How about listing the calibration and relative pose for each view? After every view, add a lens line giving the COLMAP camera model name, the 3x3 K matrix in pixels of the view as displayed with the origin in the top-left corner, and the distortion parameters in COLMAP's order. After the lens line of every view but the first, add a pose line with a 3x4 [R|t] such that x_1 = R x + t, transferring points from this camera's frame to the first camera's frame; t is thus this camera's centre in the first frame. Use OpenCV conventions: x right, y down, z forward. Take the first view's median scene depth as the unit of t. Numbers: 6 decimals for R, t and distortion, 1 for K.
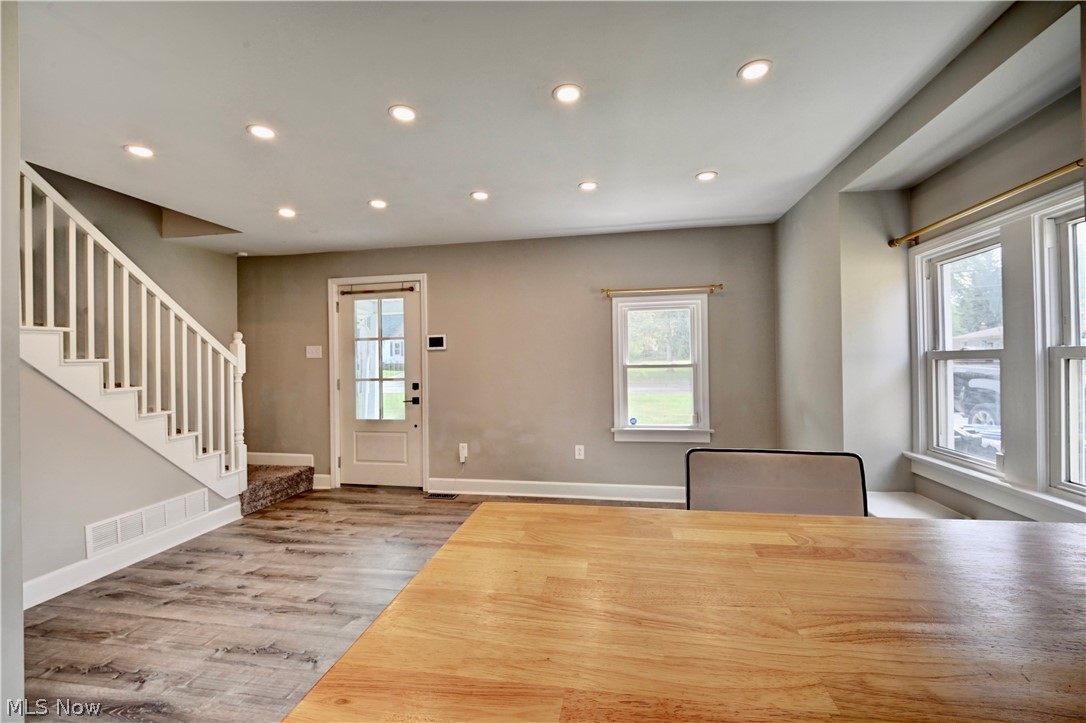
lens RADIAL K [[444.6, 0, 545.5], [0, 444.6, 360.5], [0, 0, 1]] dist [0.010098, -0.018602]
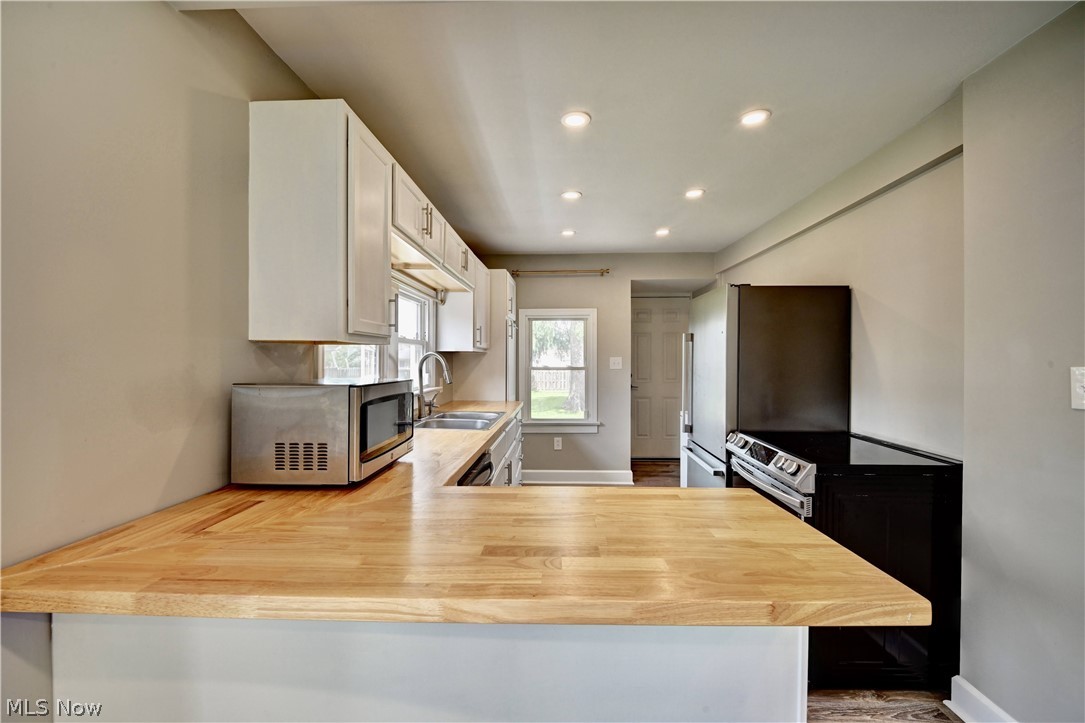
lens RADIAL K [[445.3, 0, 546.7], [0, 445.3, 362.5], [0, 0, 1]] dist [0.009342, -0.014874]
pose [[-0.989563, 0.017017, -0.143092, 0.133763], [0.016487, 0.999852, 0.004883, -0.019621], [0.143154, 0.002473, -0.989697, 0.378565]]
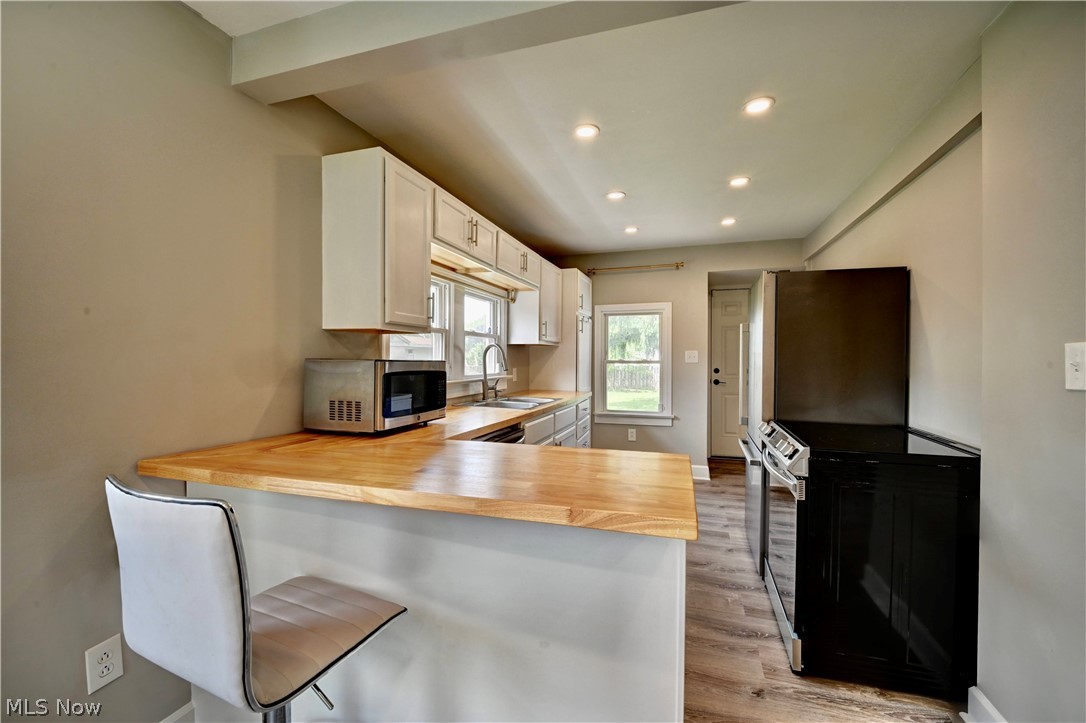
lens RADIAL K [[444.6, 0, 545.5], [0, 444.6, 360.5], [0, 0, 1]] dist [0.010098, -0.018602]
pose [[-0.990725, 0.012634, 0.135296, 0.009900], [0.012270, 0.999919, -0.003521, -0.000383], [-0.135330, -0.001828, -0.990799, 0.446068]]
